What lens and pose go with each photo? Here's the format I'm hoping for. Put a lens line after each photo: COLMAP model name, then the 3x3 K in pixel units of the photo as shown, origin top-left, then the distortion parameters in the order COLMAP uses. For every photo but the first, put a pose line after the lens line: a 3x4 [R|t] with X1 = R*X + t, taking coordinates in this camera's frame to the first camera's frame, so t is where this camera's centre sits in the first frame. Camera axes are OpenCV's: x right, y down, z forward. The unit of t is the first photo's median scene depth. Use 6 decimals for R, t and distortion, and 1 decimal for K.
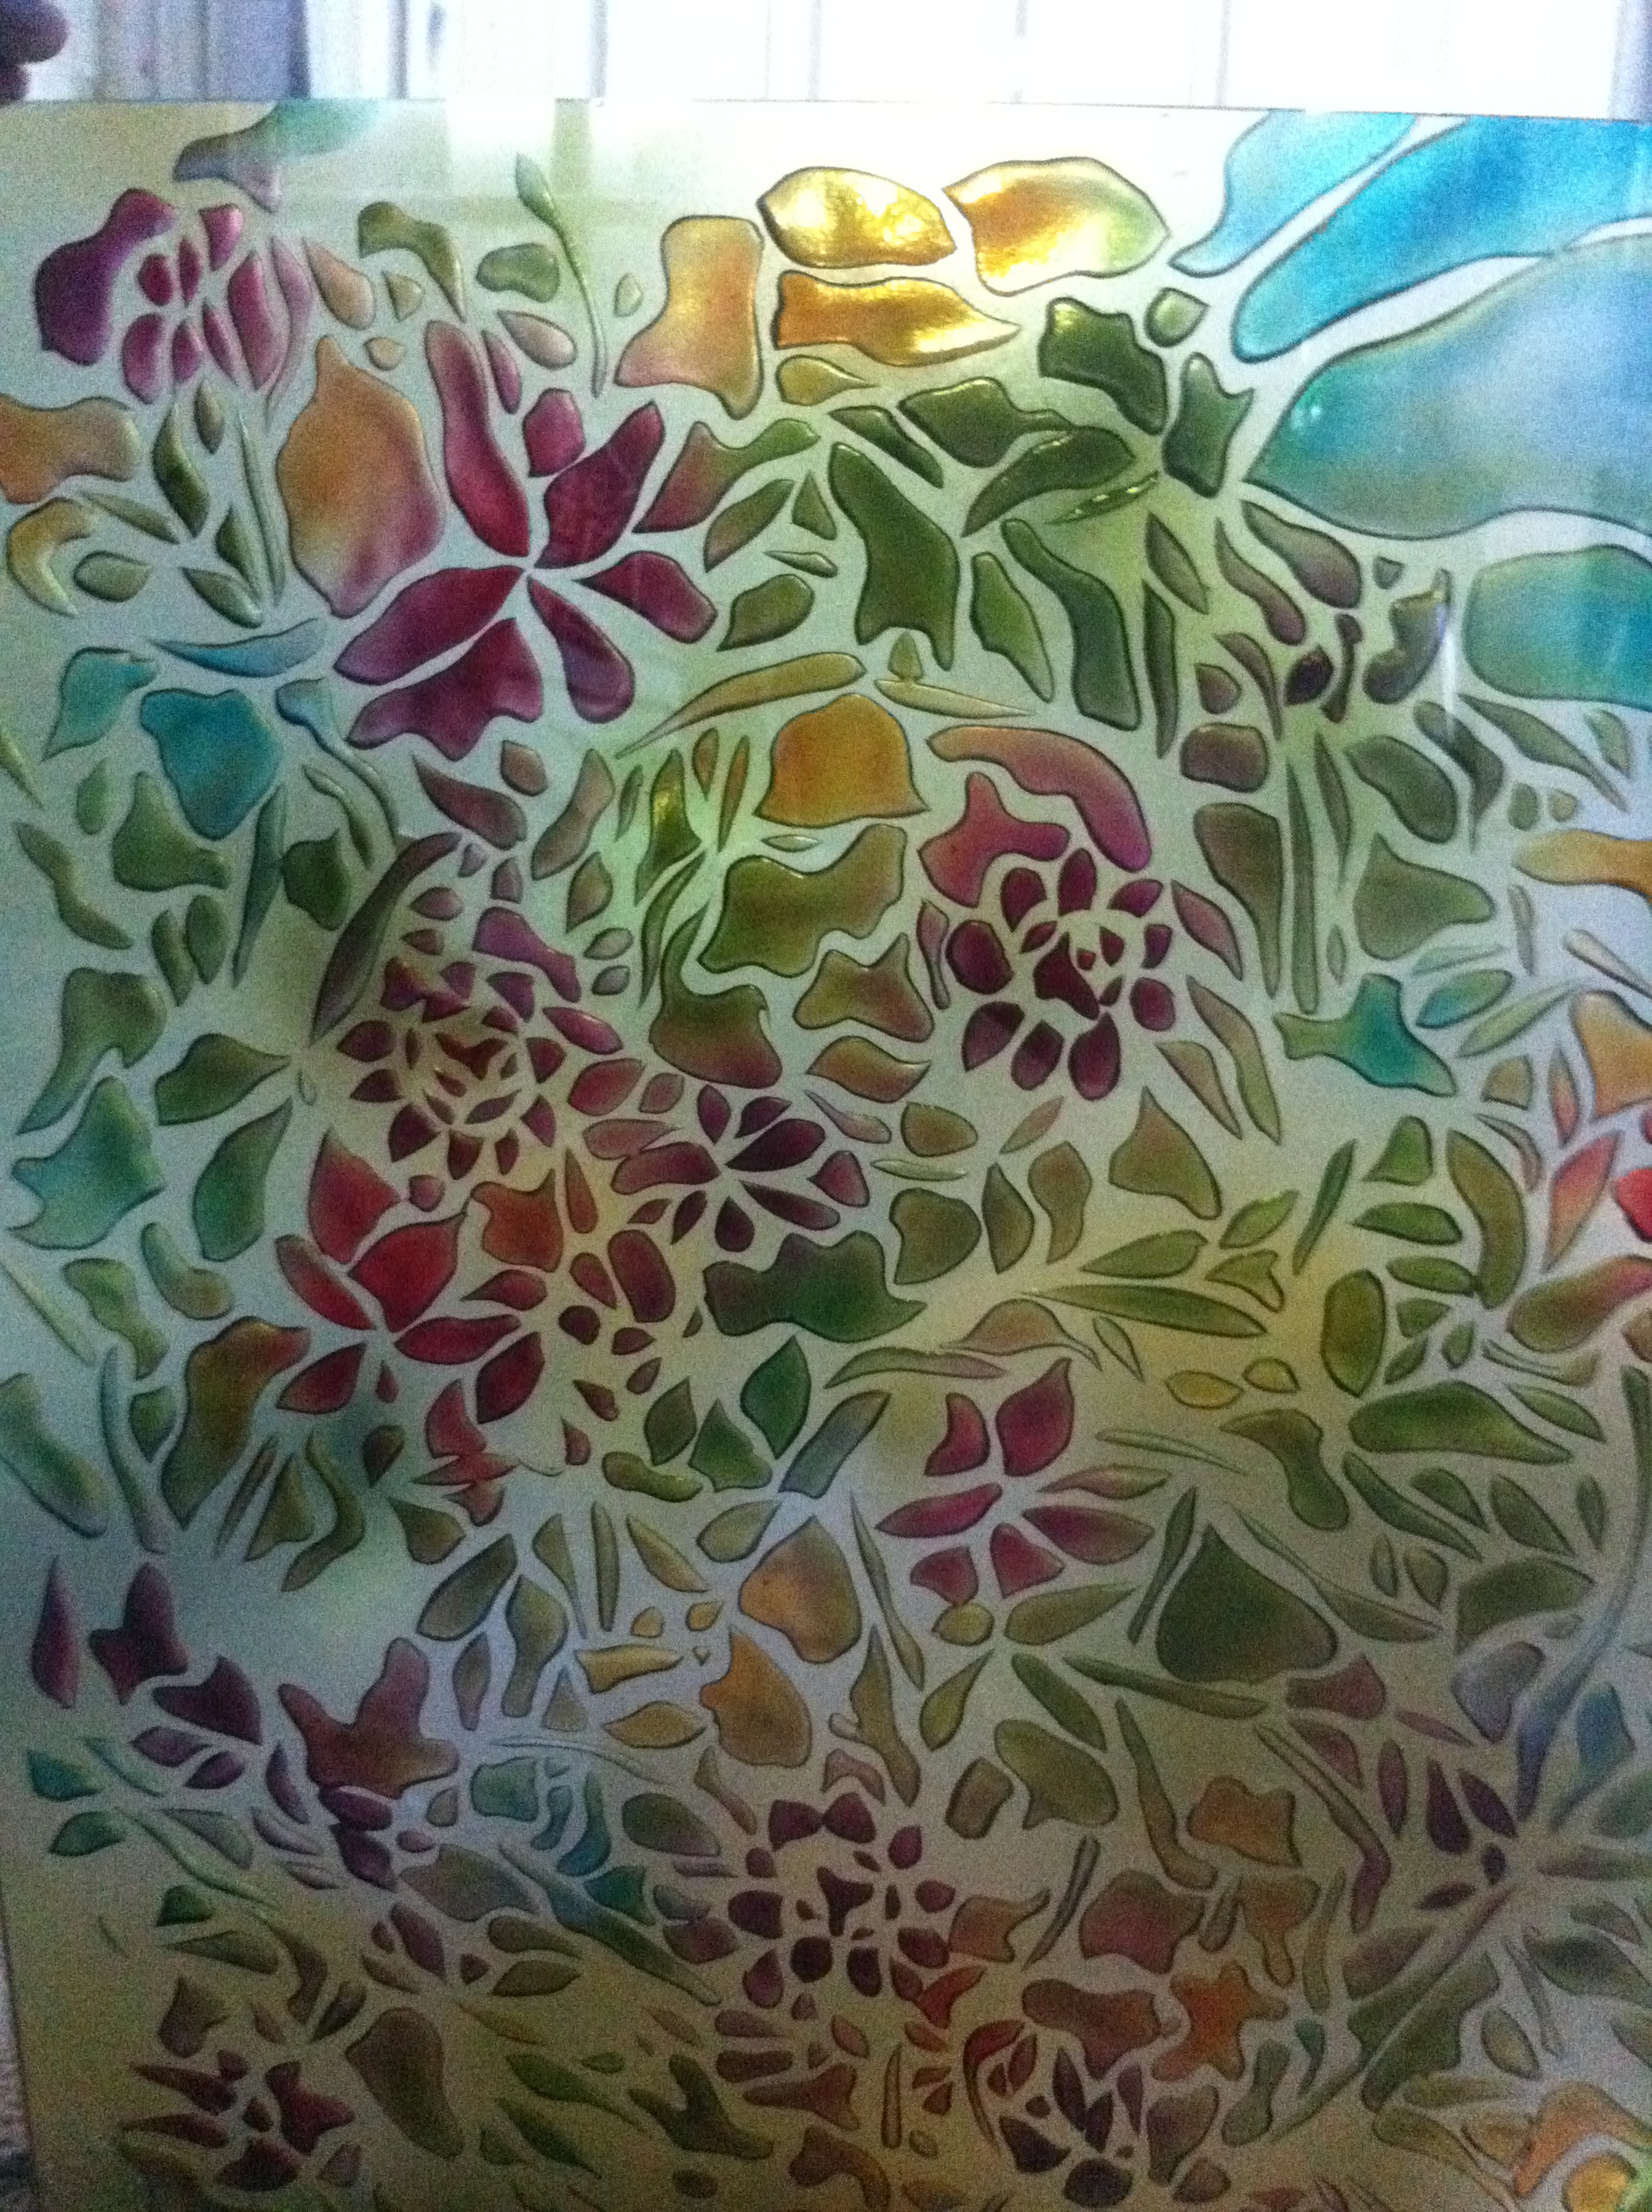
lens RADIAL K [[1883.1, 0, 821.0], [0, 1883.1, 1029.8], [0, 0, 1]] dist [0.069776, -0.124008]
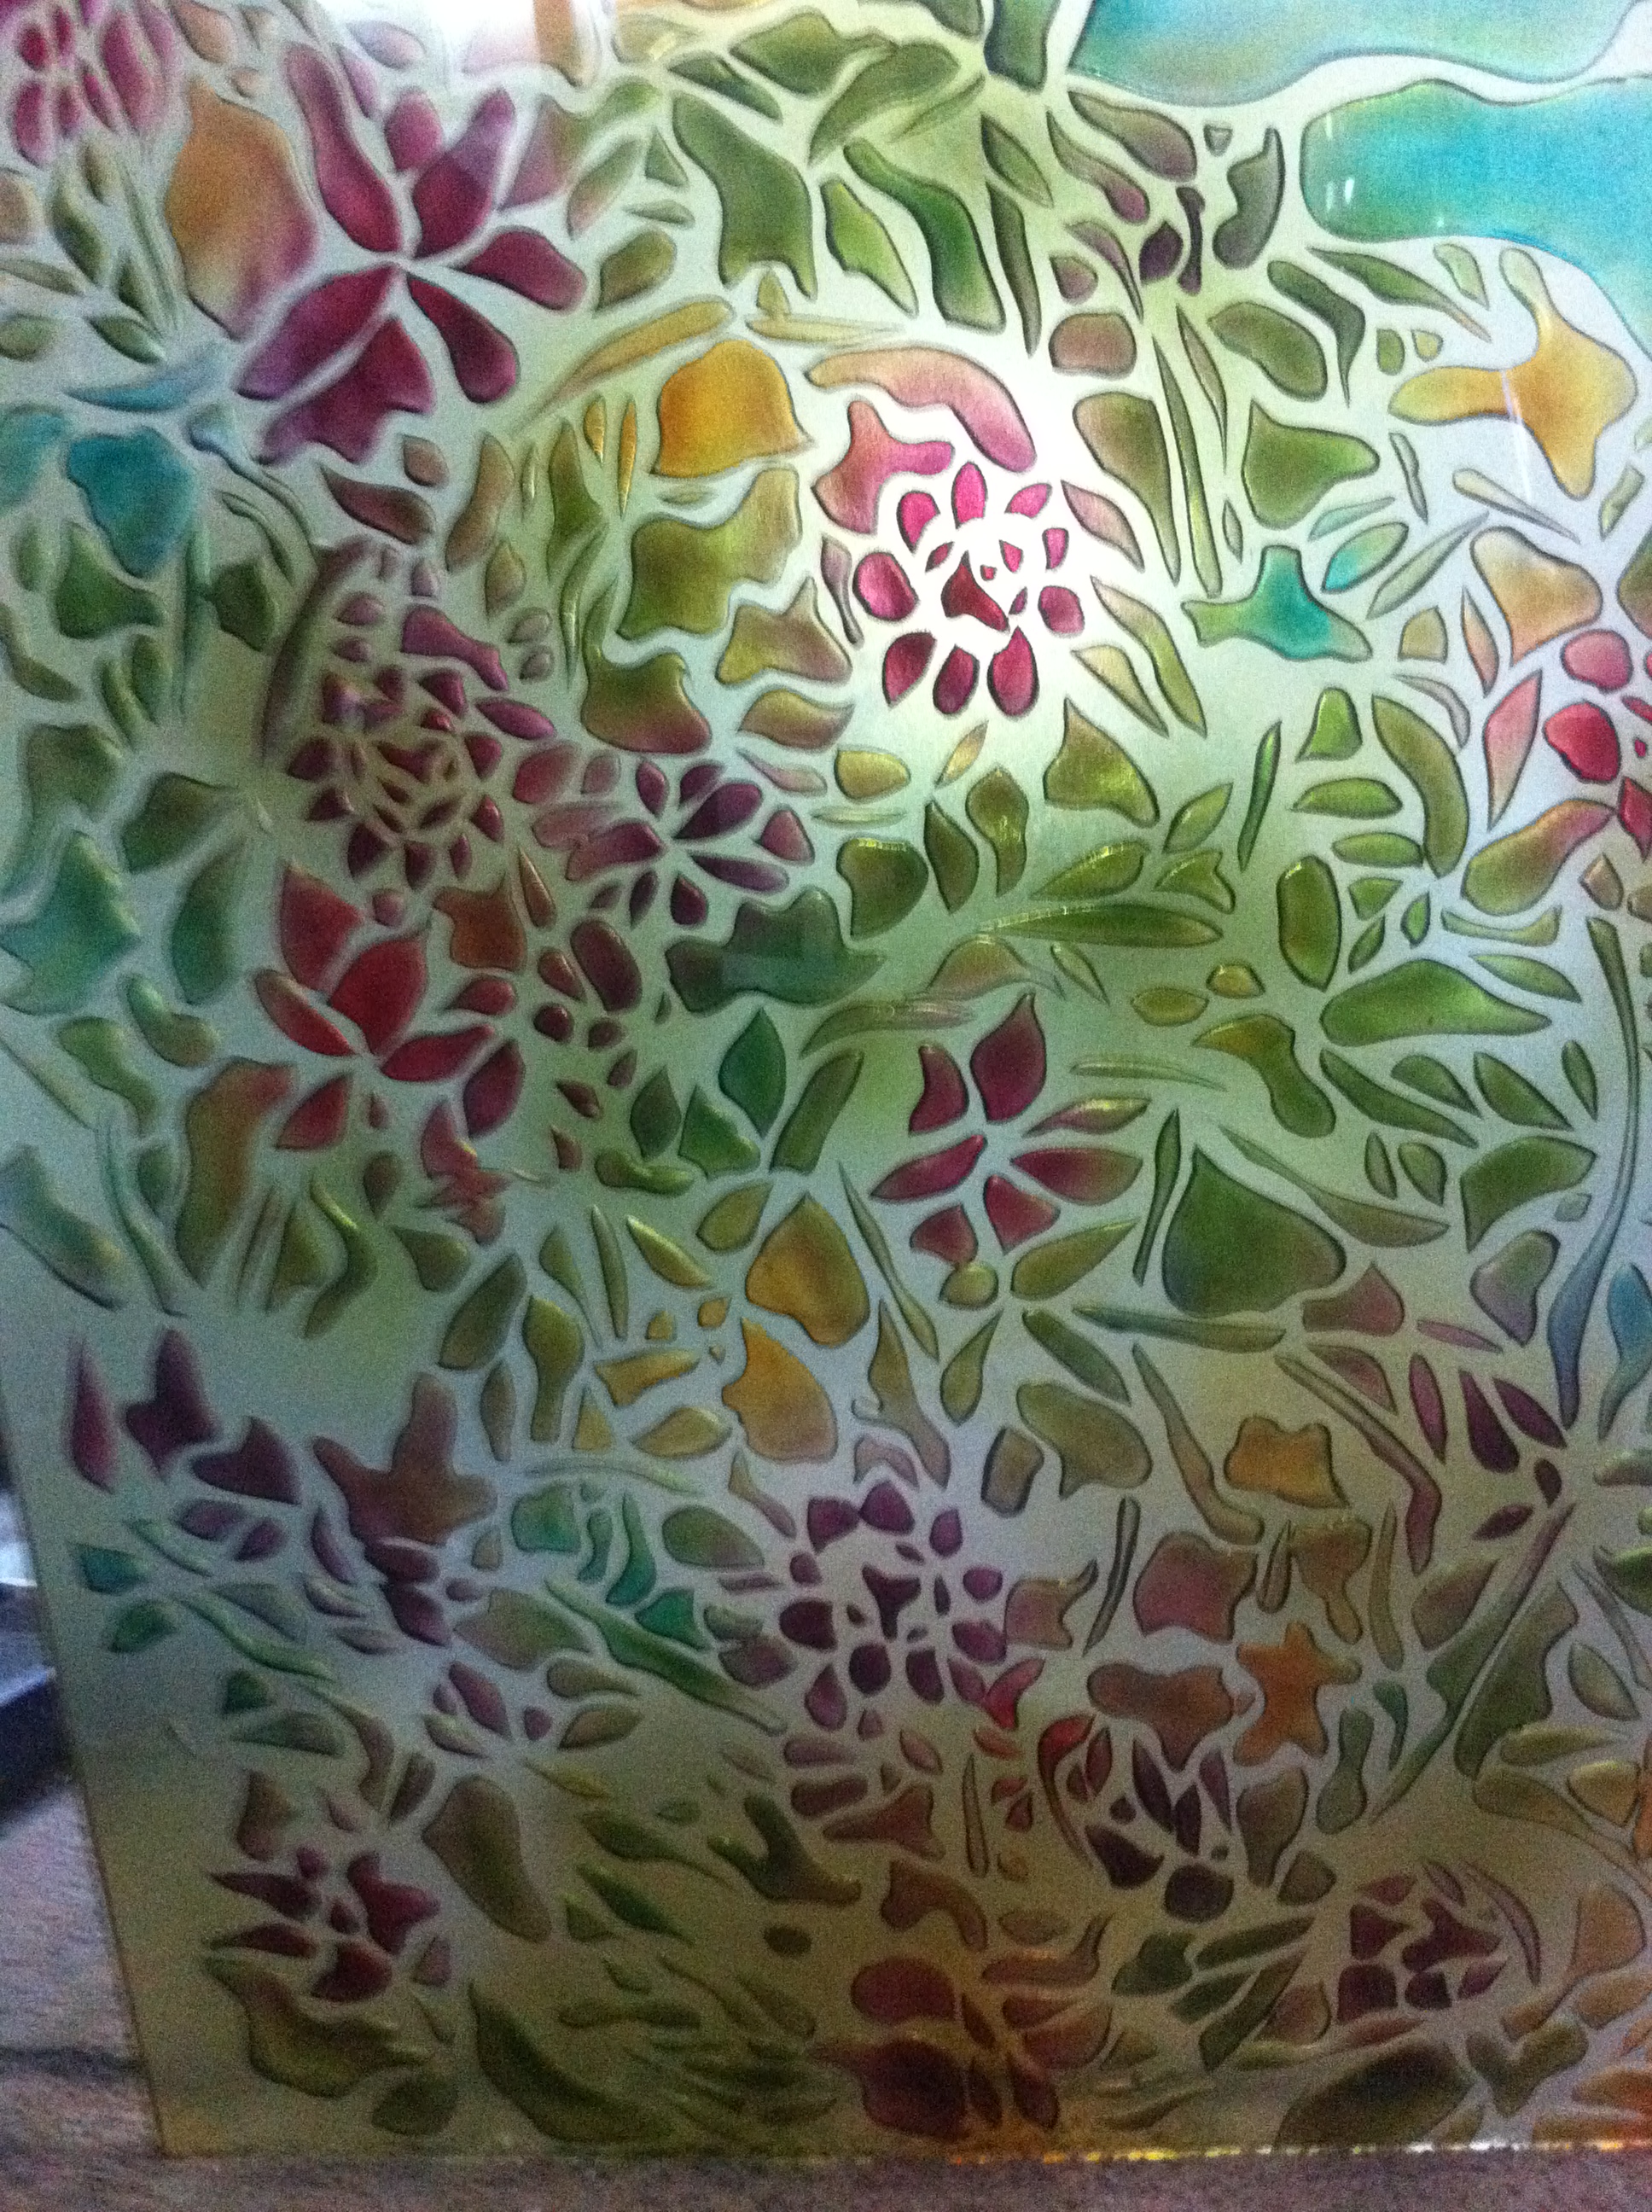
lens RADIAL K [[1883.1, 0, 851.0], [0, 1883.1, 1167.9], [0, 0, 1]] dist [0.069776, -0.124008]
pose [[0.990849, -0.126739, -0.046434, 0.070419], [0.122913, 0.989377, -0.077619, 0.334812], [0.055778, 0.071202, 0.995901, -0.000754]]
